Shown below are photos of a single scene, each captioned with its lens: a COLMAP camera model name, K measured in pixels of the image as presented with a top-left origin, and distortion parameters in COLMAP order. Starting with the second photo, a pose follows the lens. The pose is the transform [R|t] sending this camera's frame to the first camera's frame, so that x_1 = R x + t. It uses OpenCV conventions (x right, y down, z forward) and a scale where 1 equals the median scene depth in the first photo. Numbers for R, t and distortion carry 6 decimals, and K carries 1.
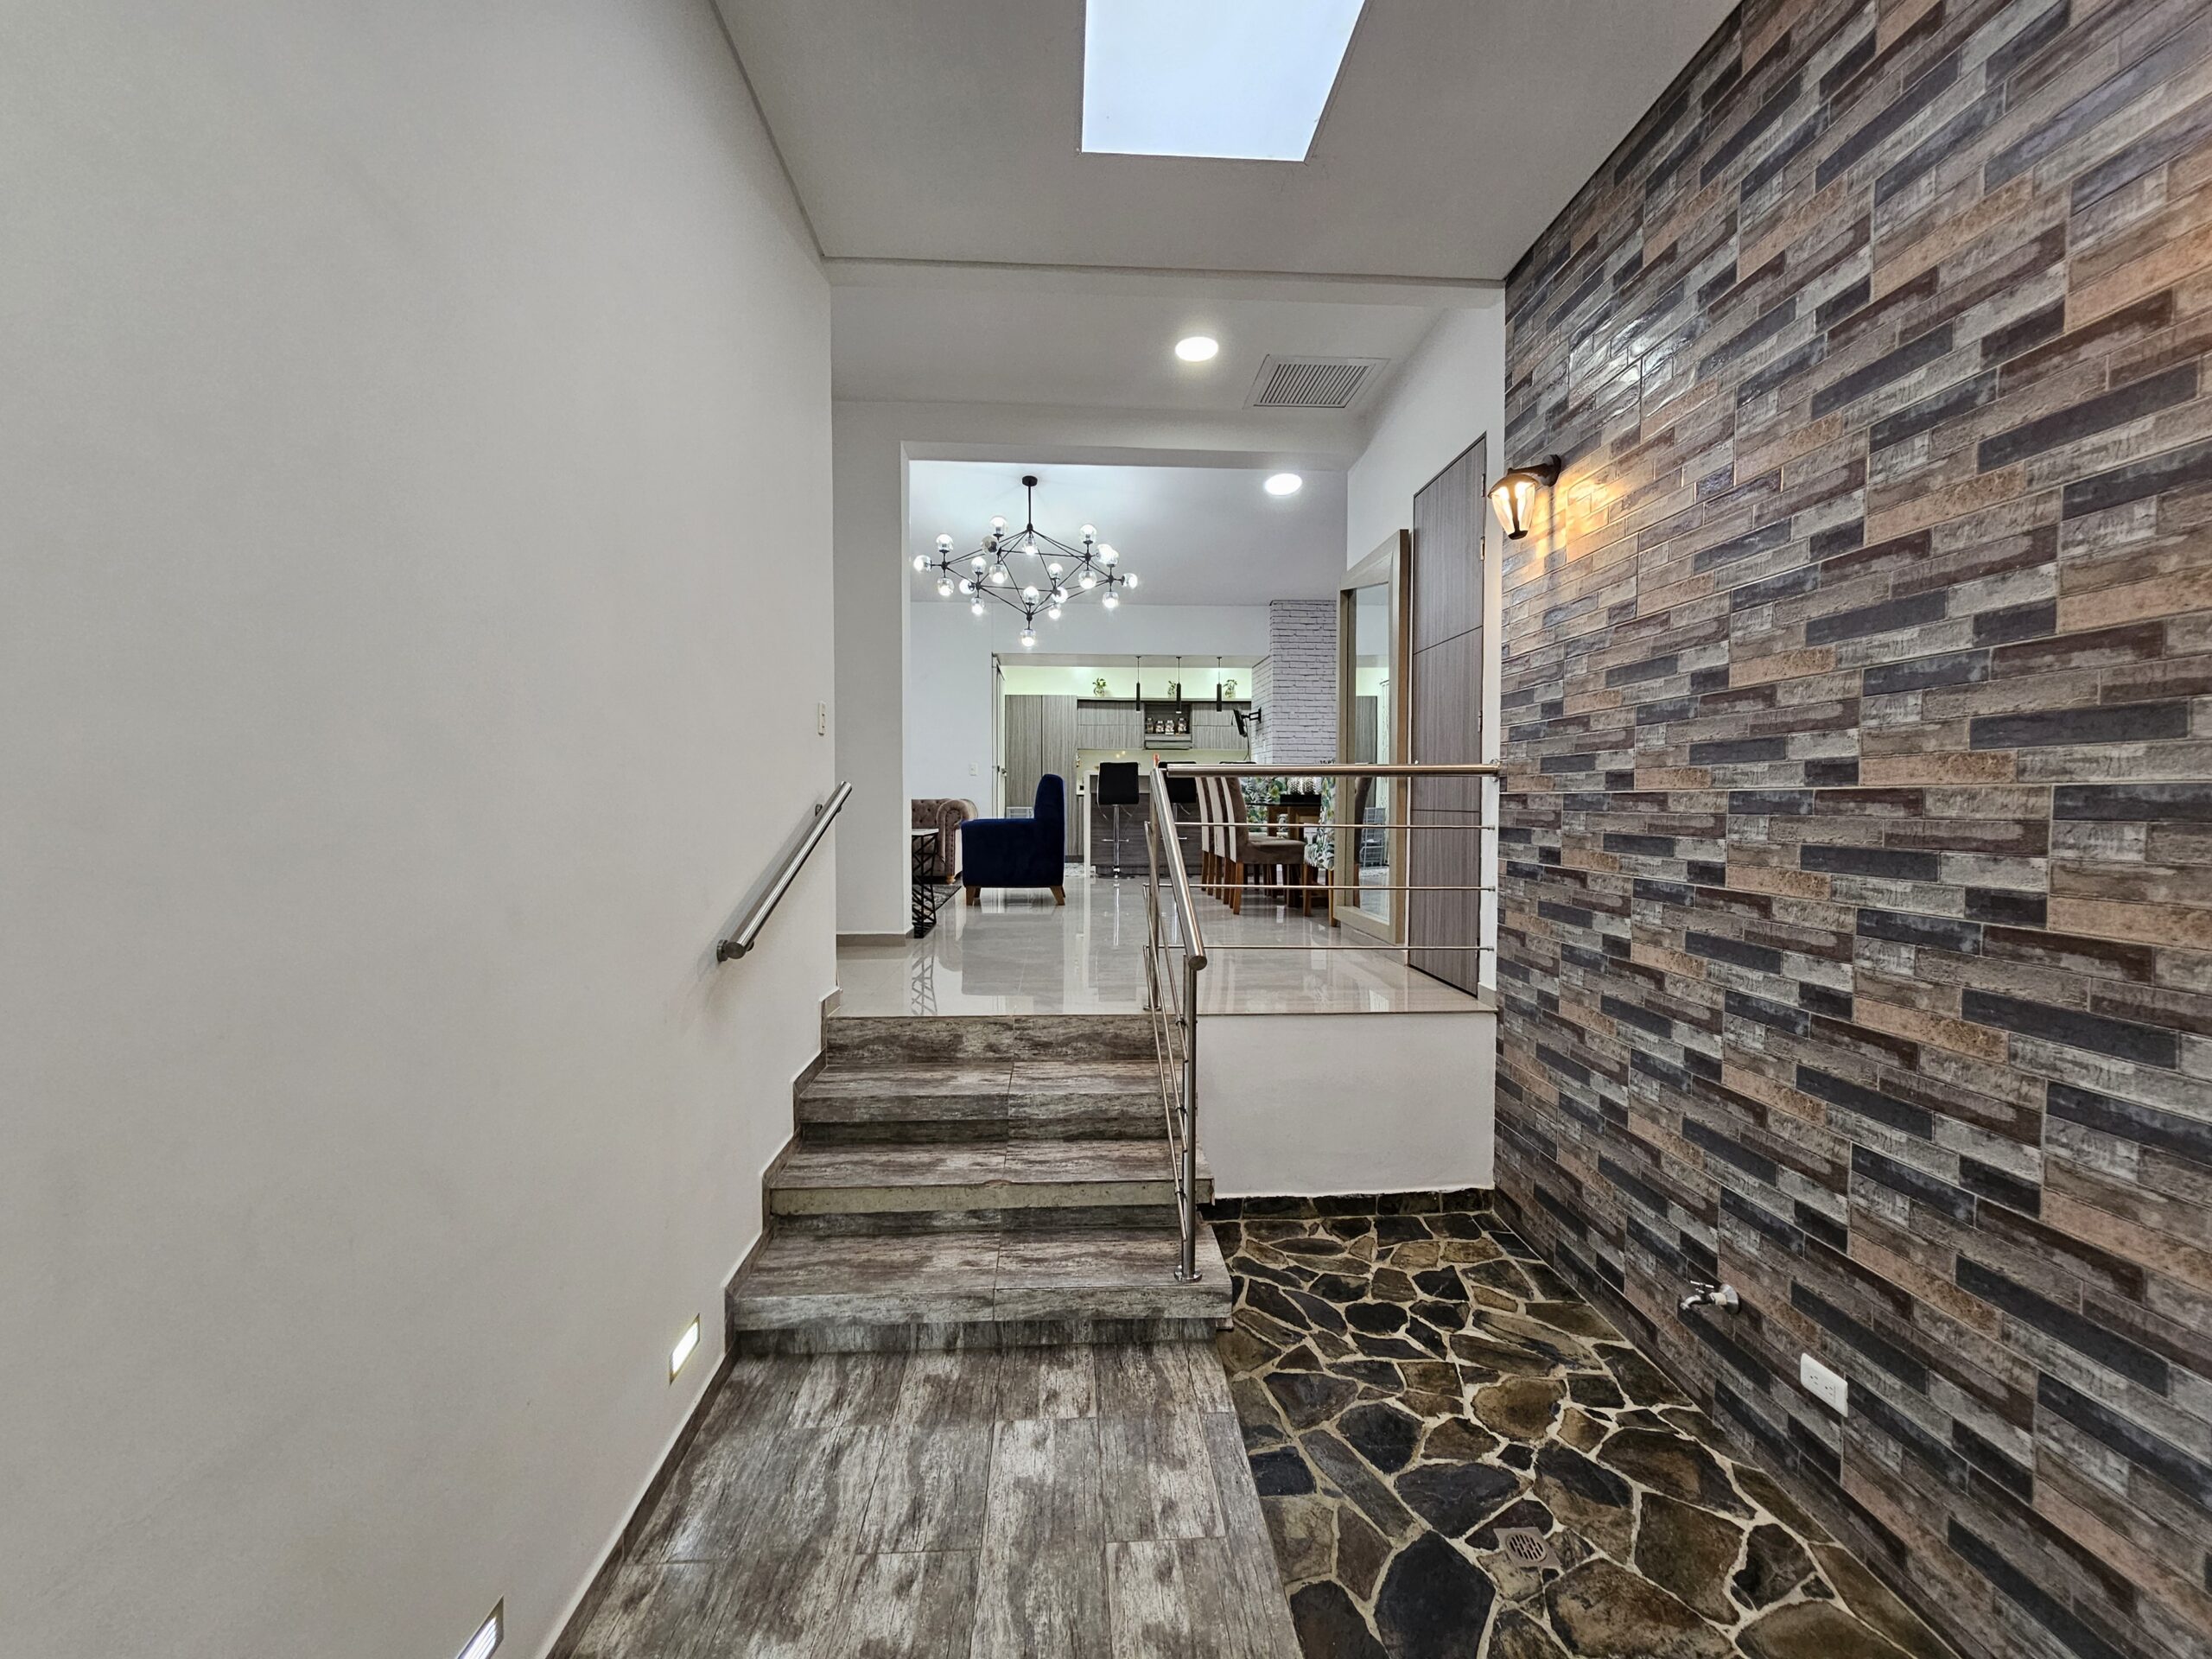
lens RADIAL K [[904.5, 0, 1112.4], [0, 904.5, 828.4], [0, 0, 1]] dist [-0.001225, -0.000424]
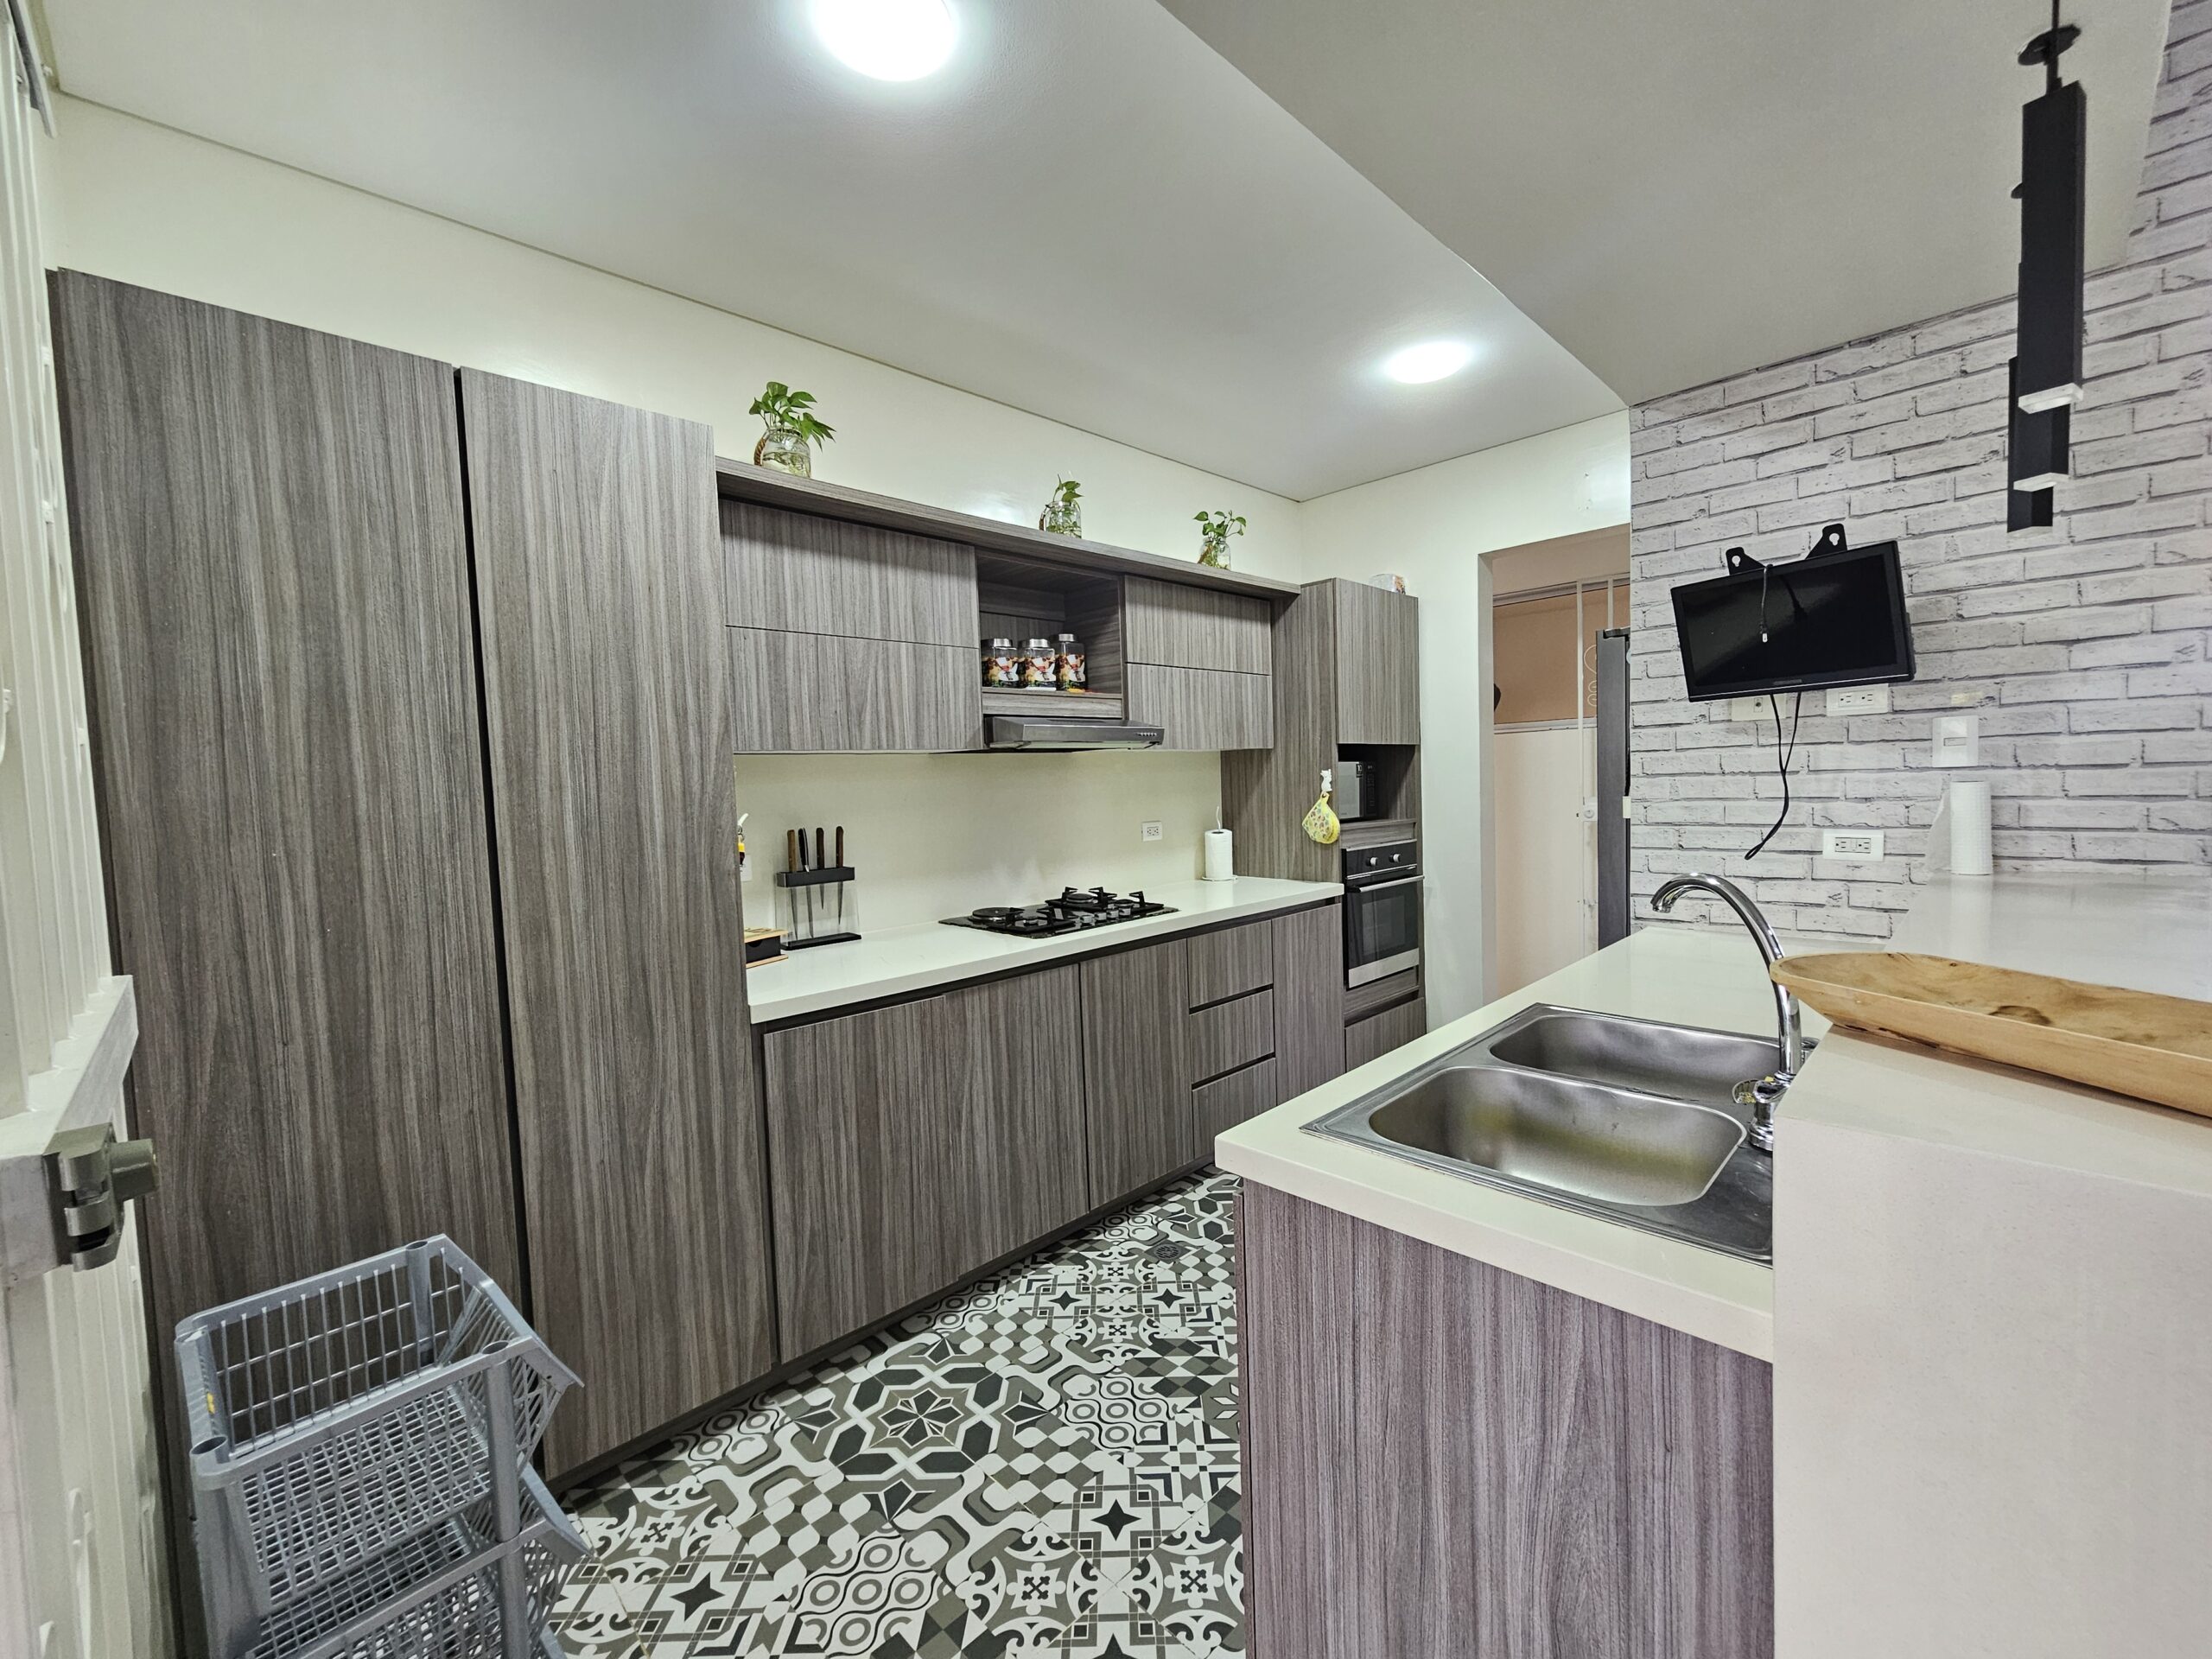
lens RADIAL K [[904.5, 0, 1112.4], [0, 904.5, 828.4], [0, 0, 1]] dist [-0.001225, -0.000424]
pose [[0.755031, -0.064977, 0.652461, -0.090260], [0.058975, 0.997774, 0.031120, -0.073695], [-0.653031, 0.014983, 0.757183, 0.803653]]
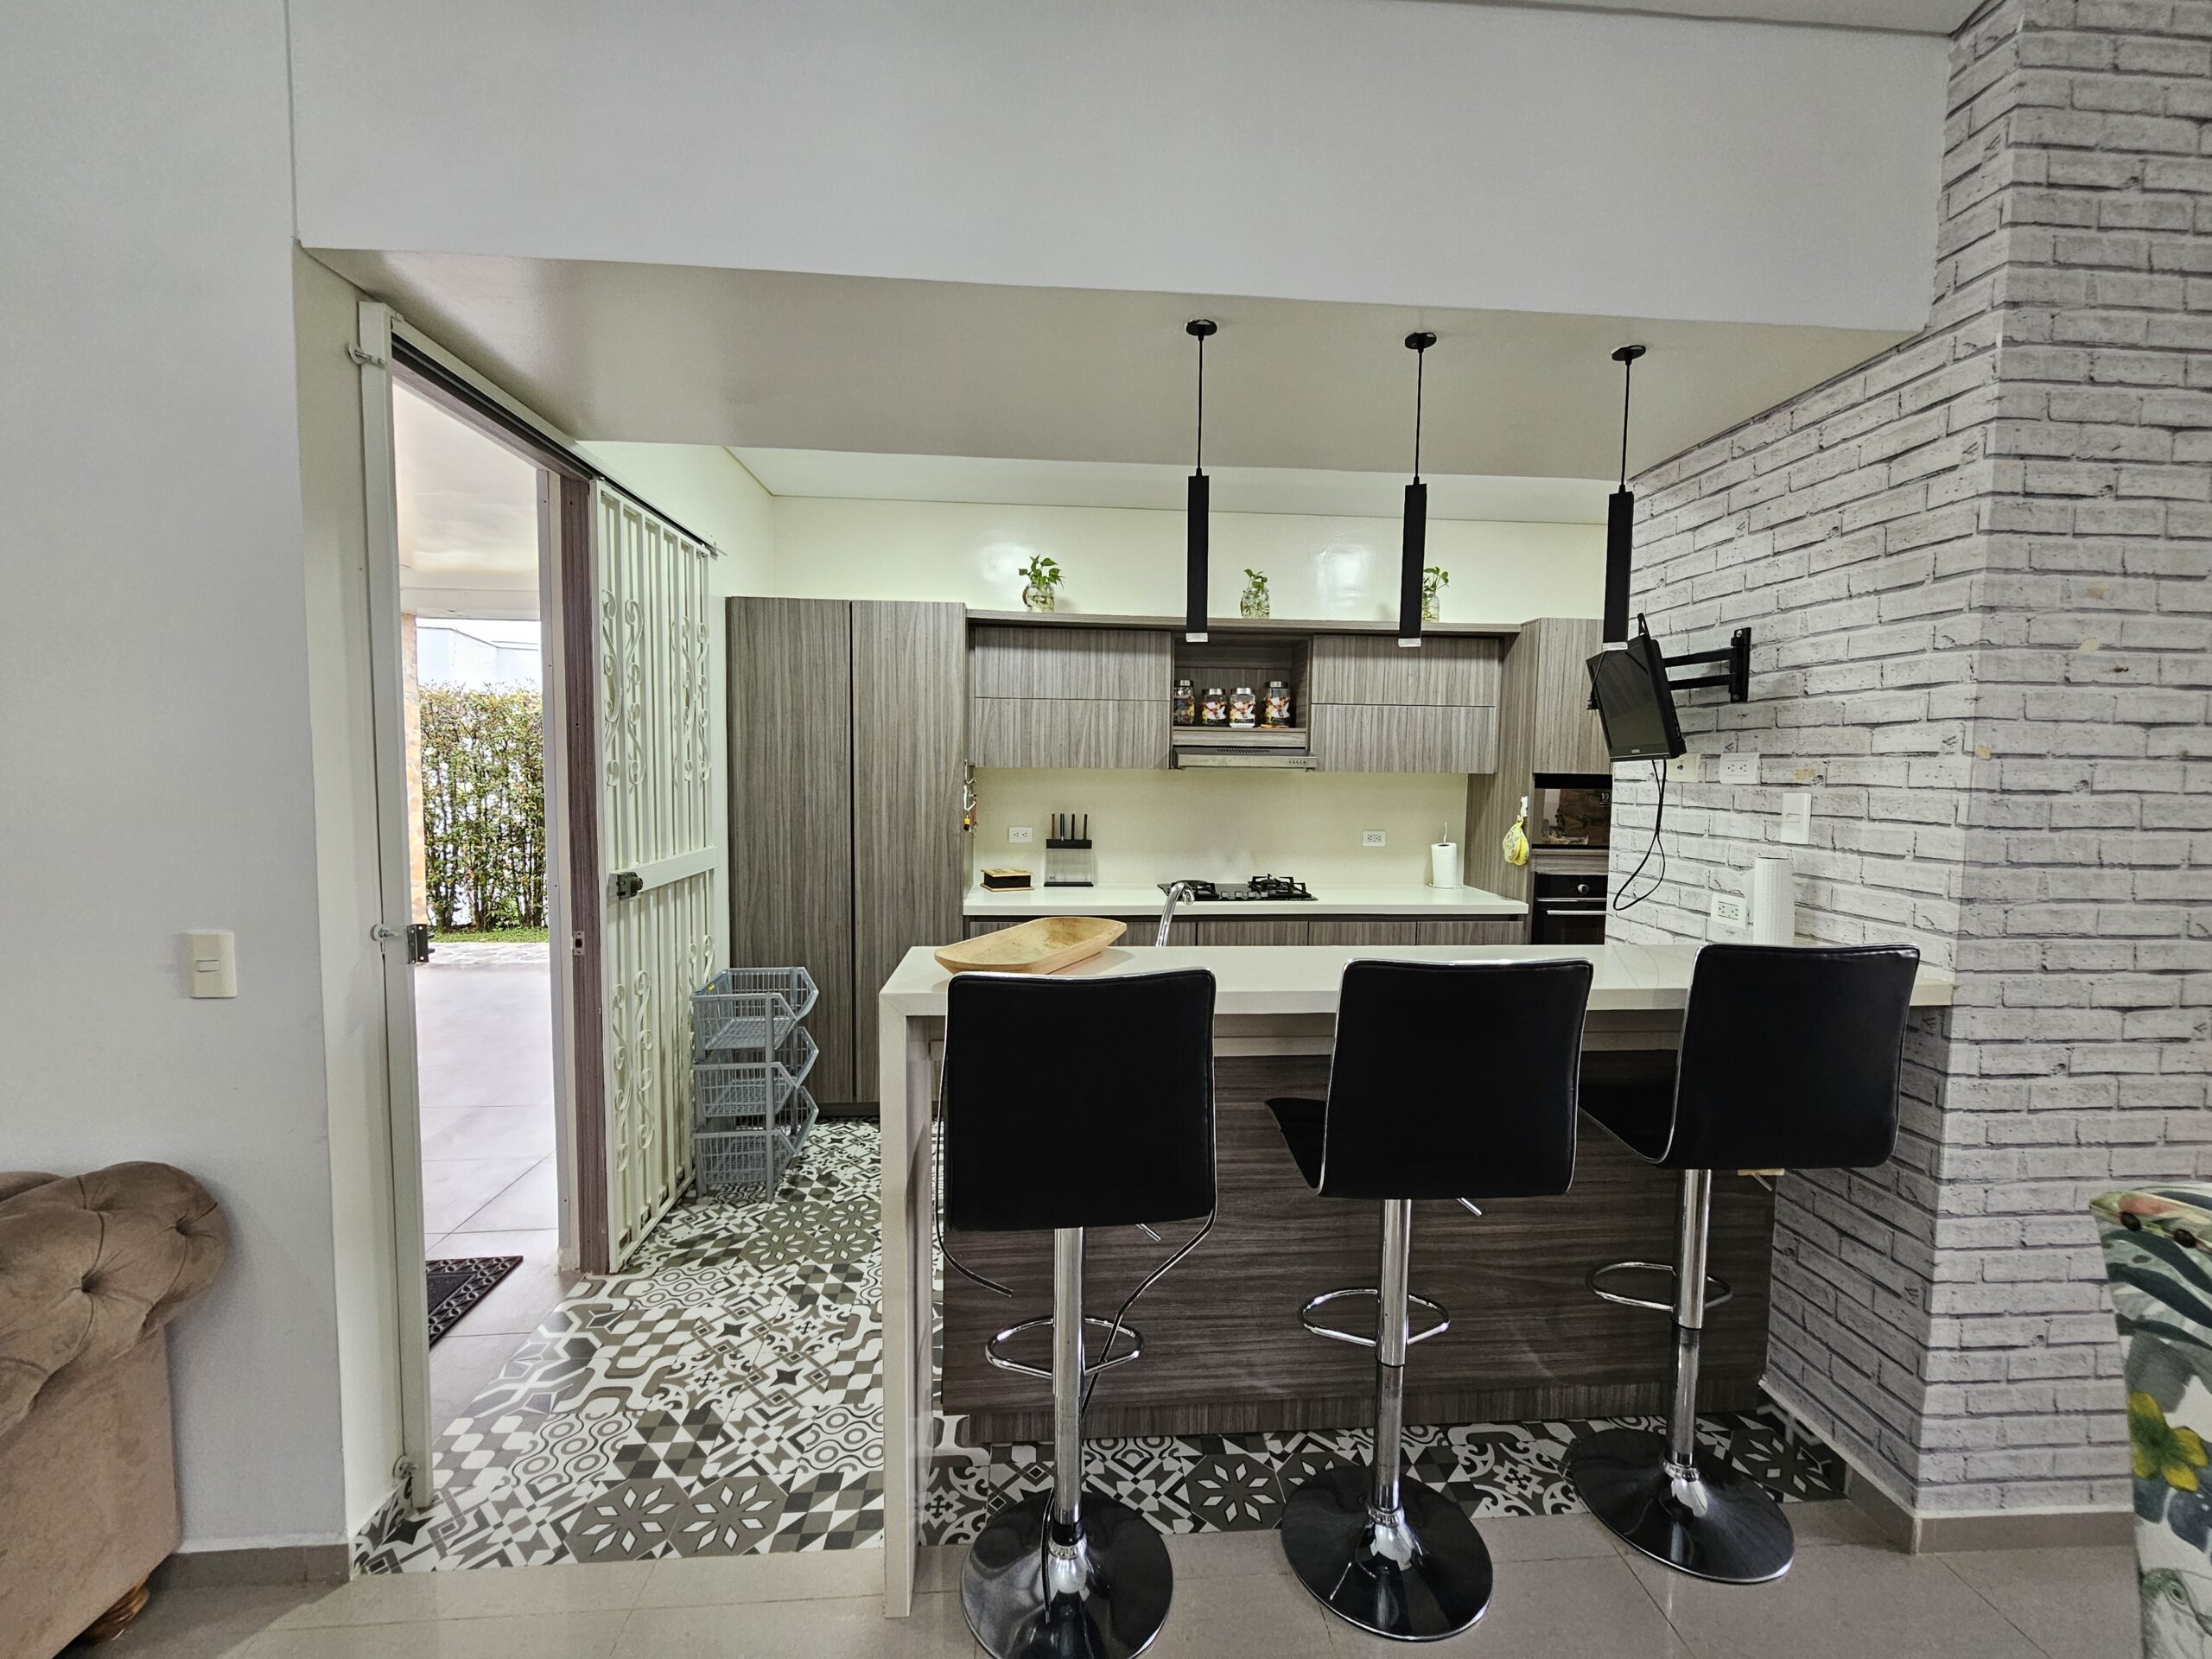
lens RADIAL K [[904.5, 0, 1112.4], [0, 904.5, 828.4], [0, 0, 1]] dist [-0.001225, -0.000424]
pose [[0.999818, 0.009341, 0.016608, 0.008722], [-0.009903, 0.999369, 0.034106, -0.077835], [-0.016279, -0.034264, 0.999280, 0.663497]]
